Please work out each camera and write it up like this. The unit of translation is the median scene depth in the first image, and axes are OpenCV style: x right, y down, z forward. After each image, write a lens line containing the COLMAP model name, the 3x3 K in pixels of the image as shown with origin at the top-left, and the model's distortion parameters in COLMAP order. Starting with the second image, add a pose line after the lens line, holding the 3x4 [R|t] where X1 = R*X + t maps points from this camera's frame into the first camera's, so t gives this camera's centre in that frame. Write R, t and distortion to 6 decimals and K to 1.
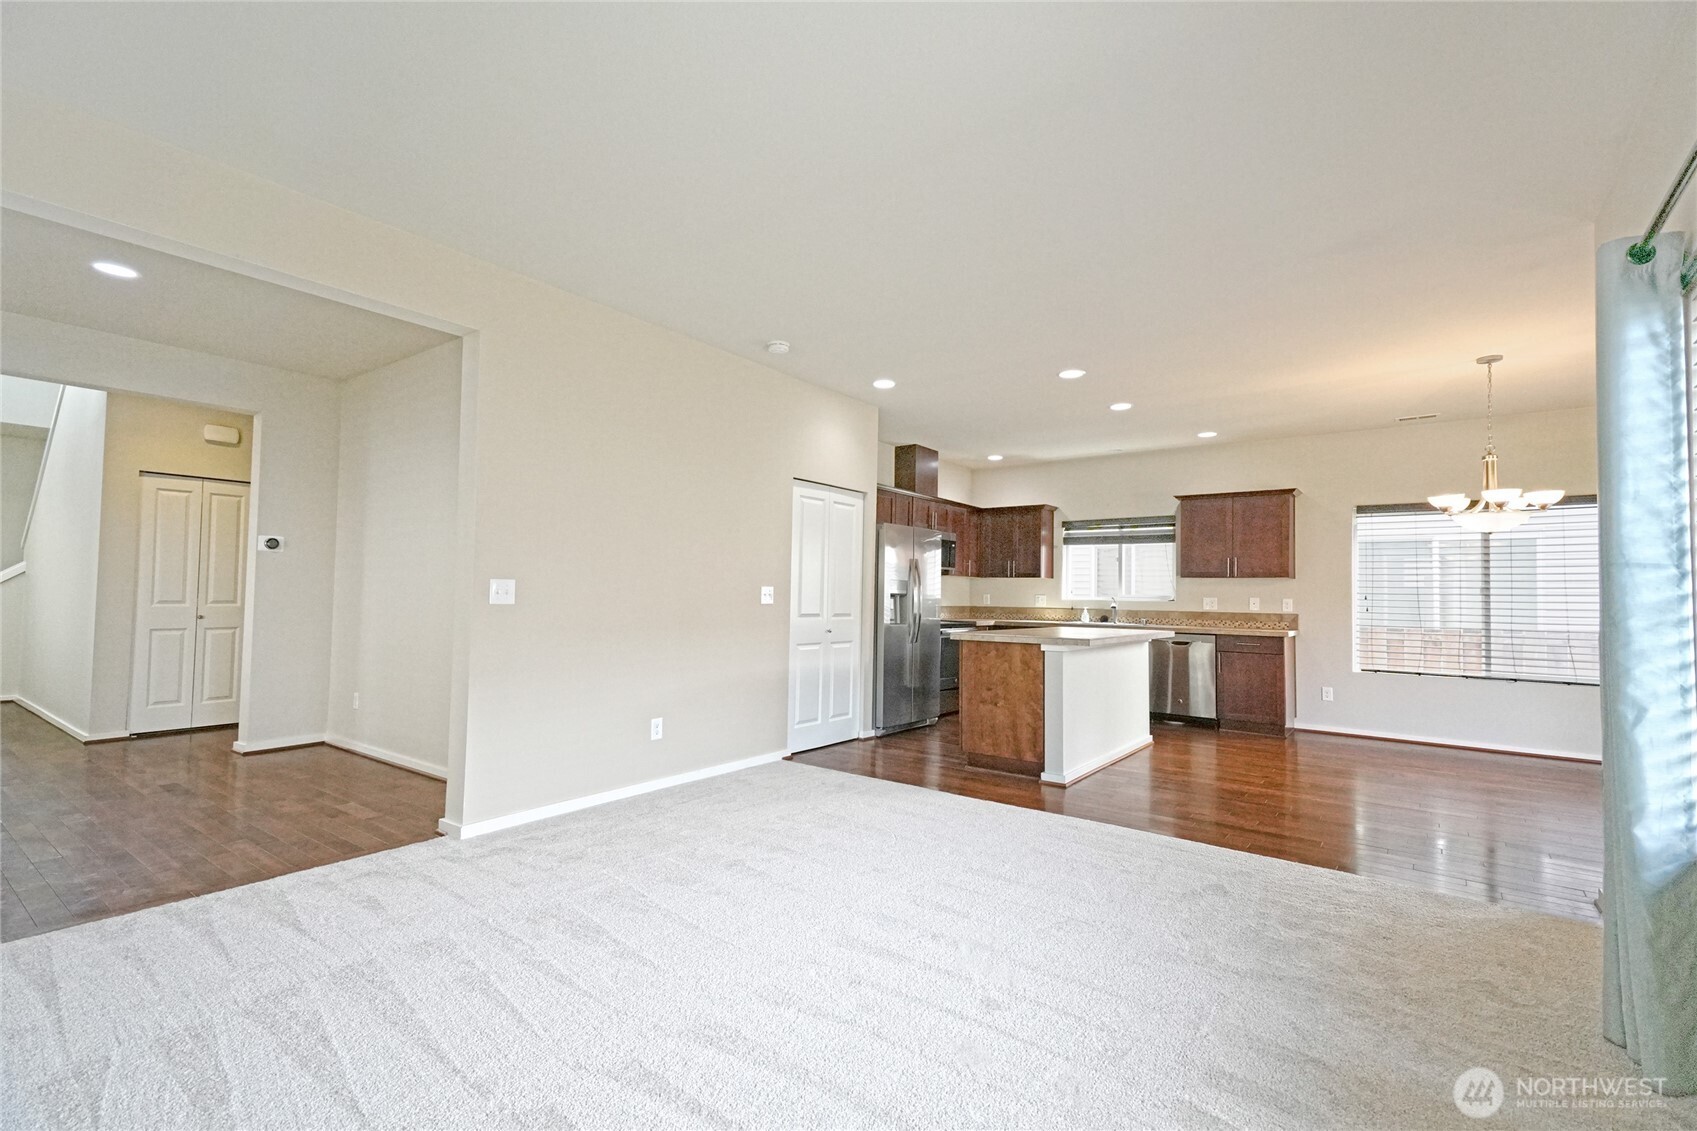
lens RADIAL K [[756.0, 0, 835.6], [0, 756.0, 571.5], [0, 0, 1]] dist [0.017043, -0.000202]
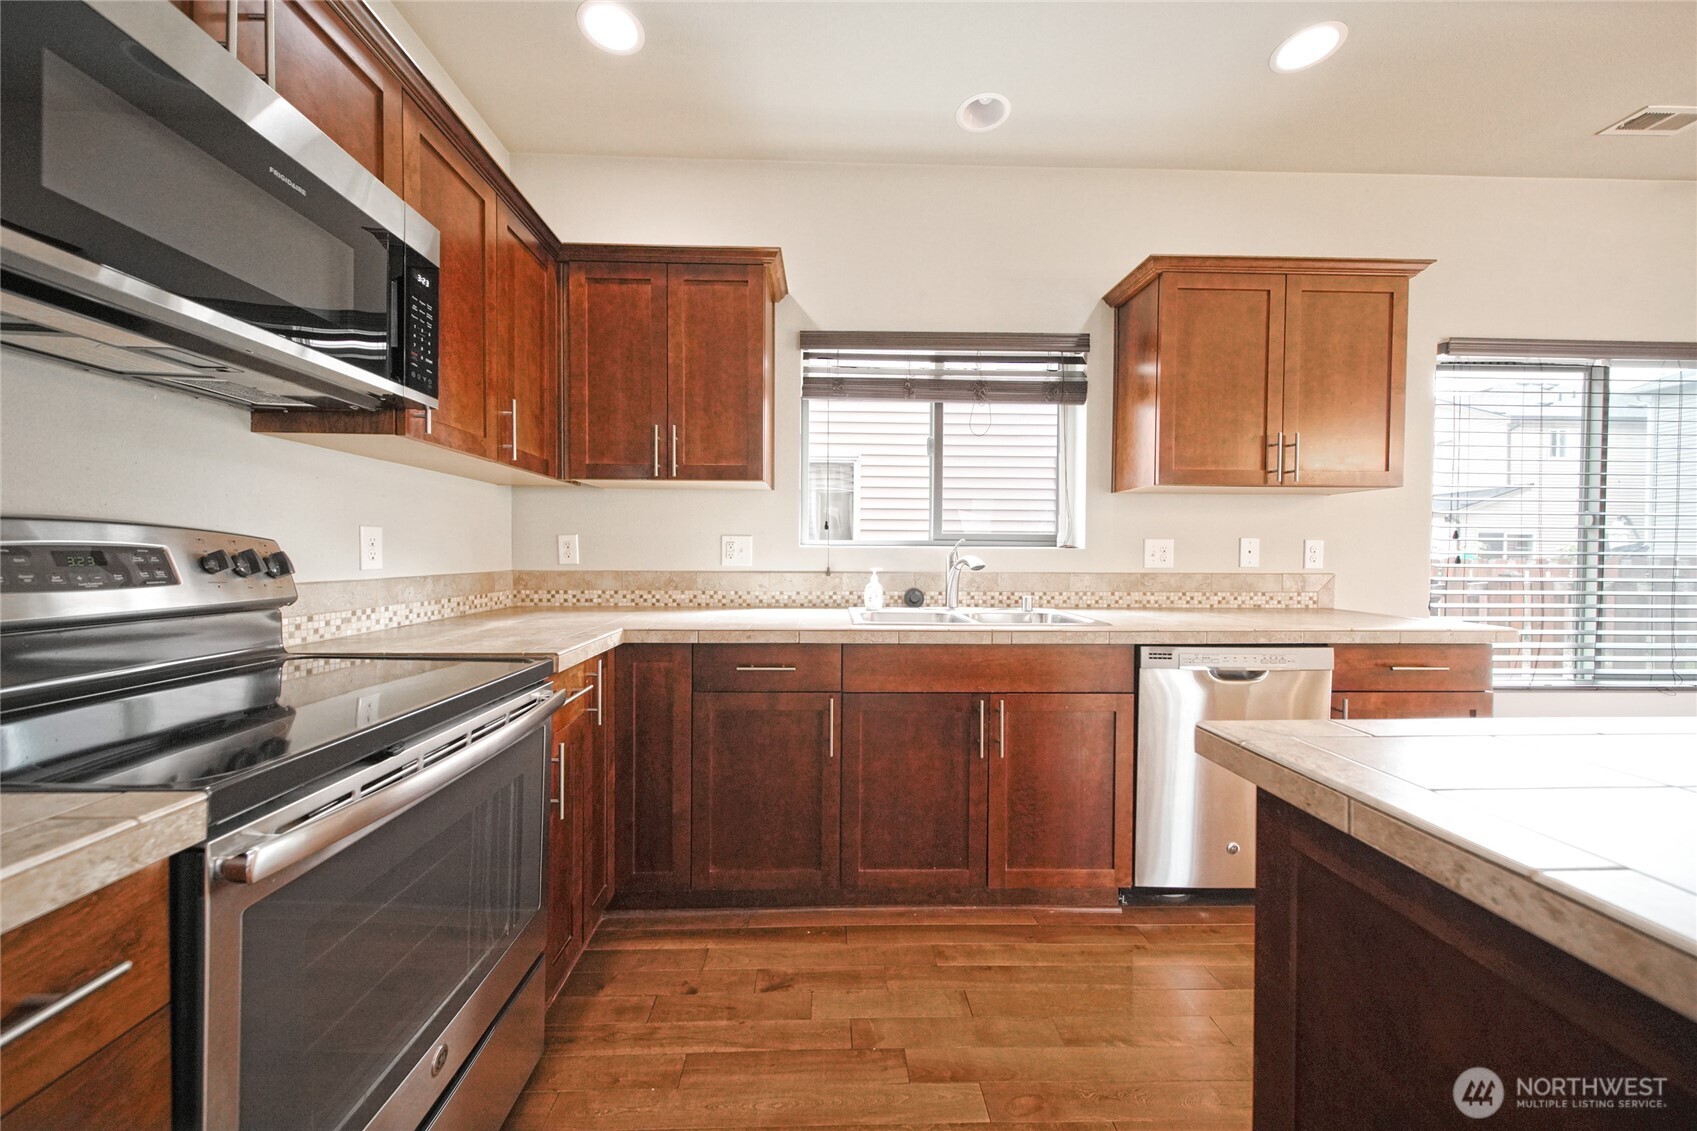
lens RADIAL K [[592.6, 0, 837.5], [0, 592.6, 557.4], [0, 0, 1]] dist [0.006828, -0.001947]
pose [[0.775597, -0.018885, 0.630946, 0.154500], [-0.012893, 0.998870, 0.045746, 0.033216], [-0.631097, -0.043615, 0.774477, 0.889639]]
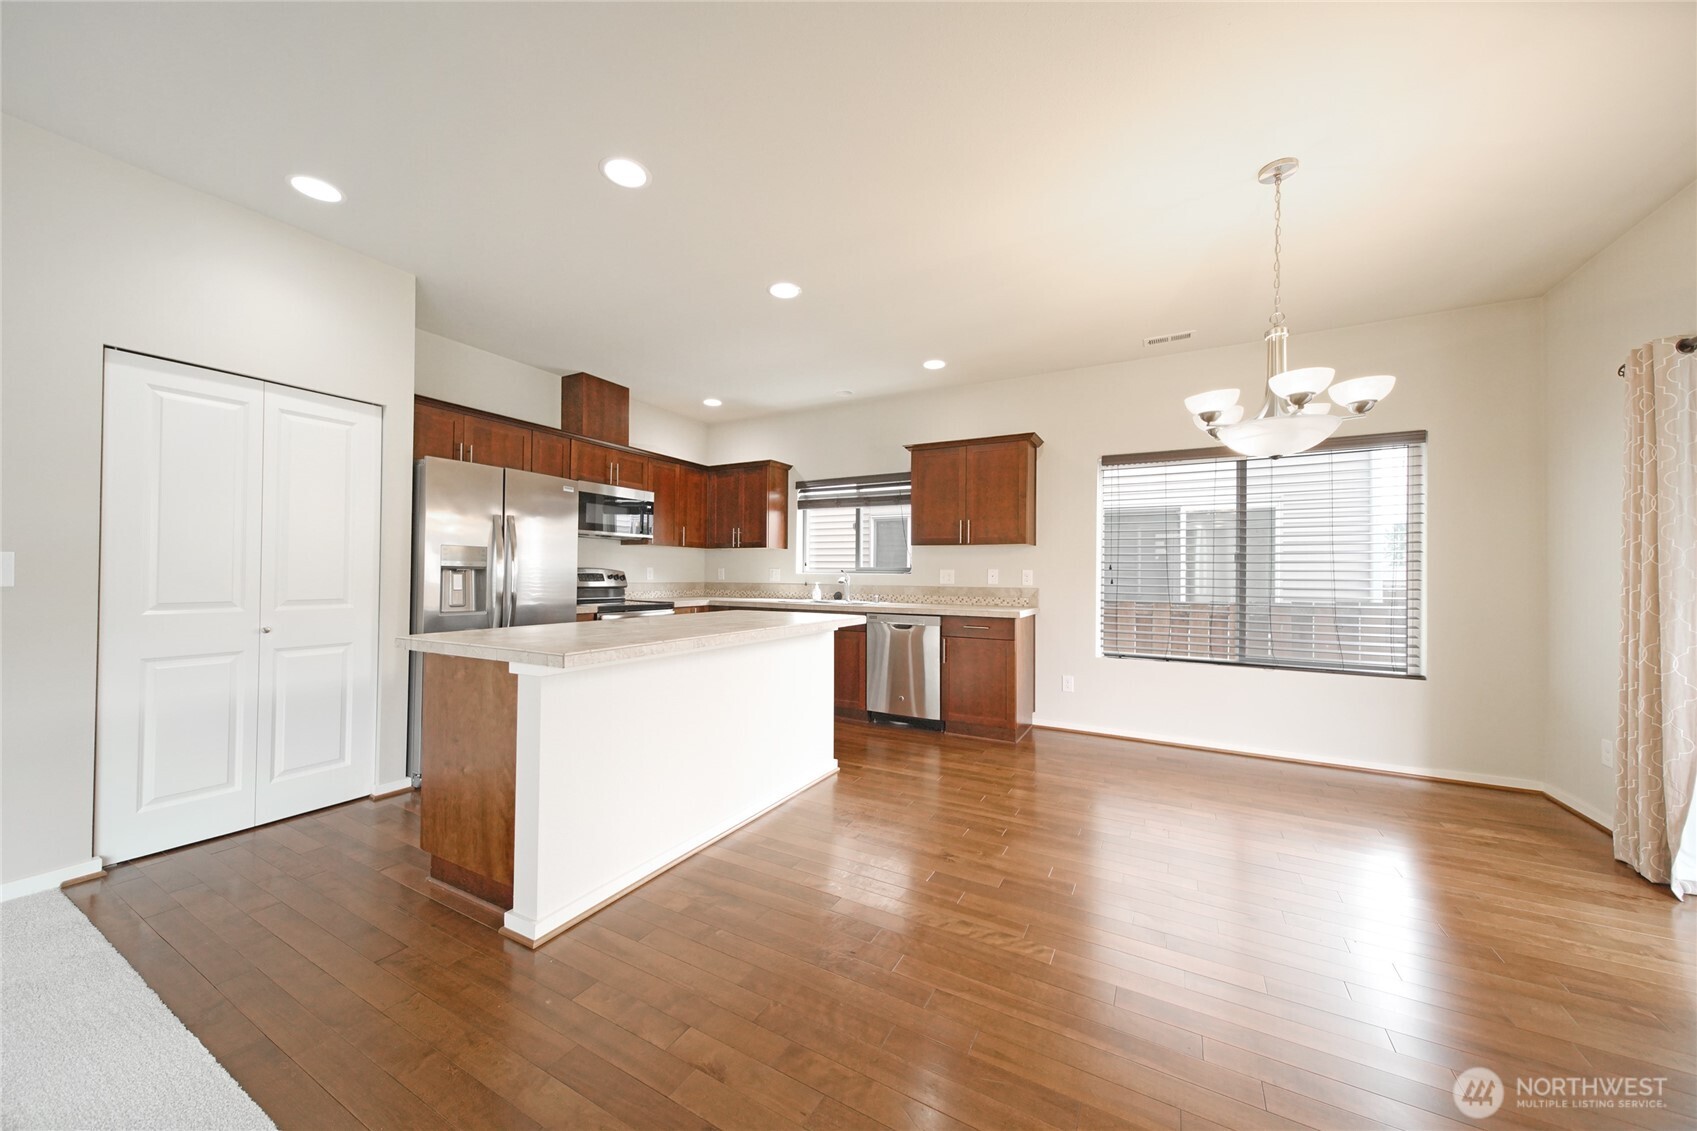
lens RADIAL K [[592.6, 0, 846.8], [0, 592.6, 572.0], [0, 0, 1]] dist [0.006828, -0.001947]
pose [[0.987880, -0.007710, 0.155030, 0.291761], [0.002482, 0.999423, 0.033889, 0.015074], [-0.155202, -0.033094, 0.987328, 0.381538]]
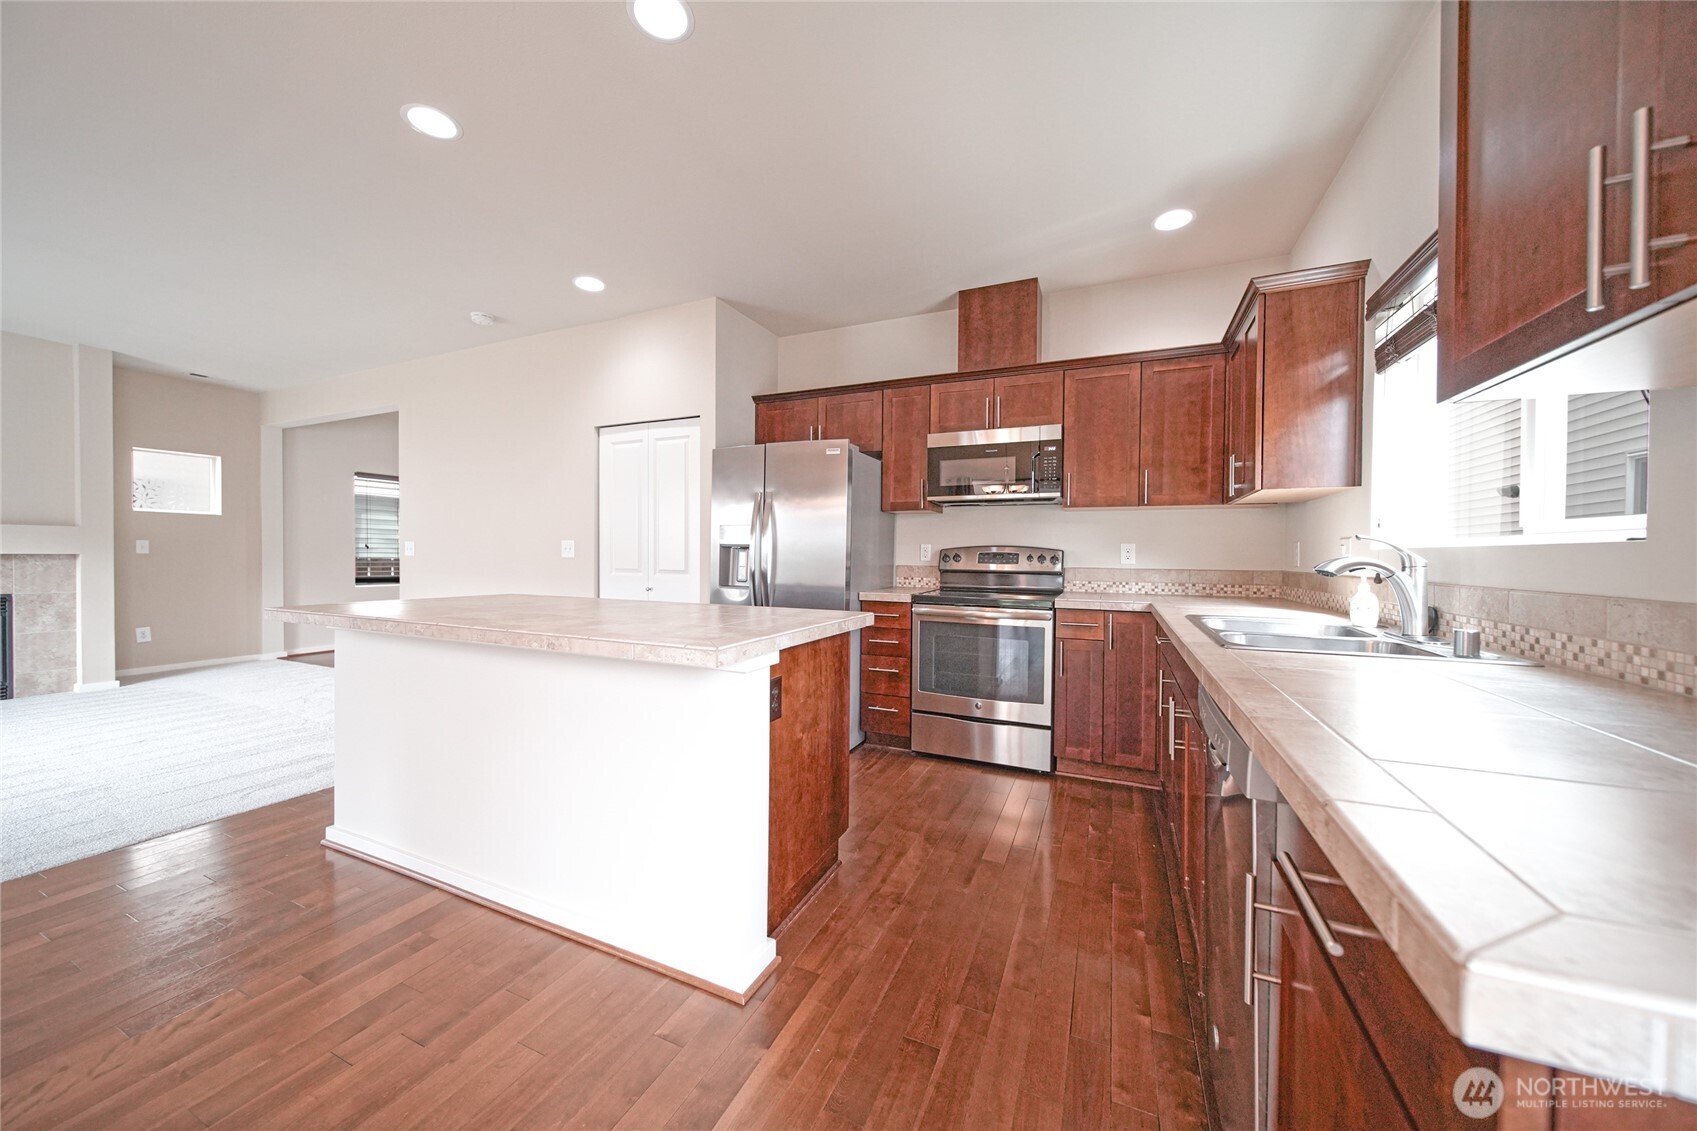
lens RADIAL K [[592.6, 0, 839.6], [0, 592.6, 563.3], [0, 0, 1]] dist [0.006828, -0.001947]
pose [[0.224739, 0.000189, -0.974419, 0.569292], [0.030025, 0.999524, 0.007119, 0.040166], [0.973956, -0.030856, 0.224626, 0.848748]]
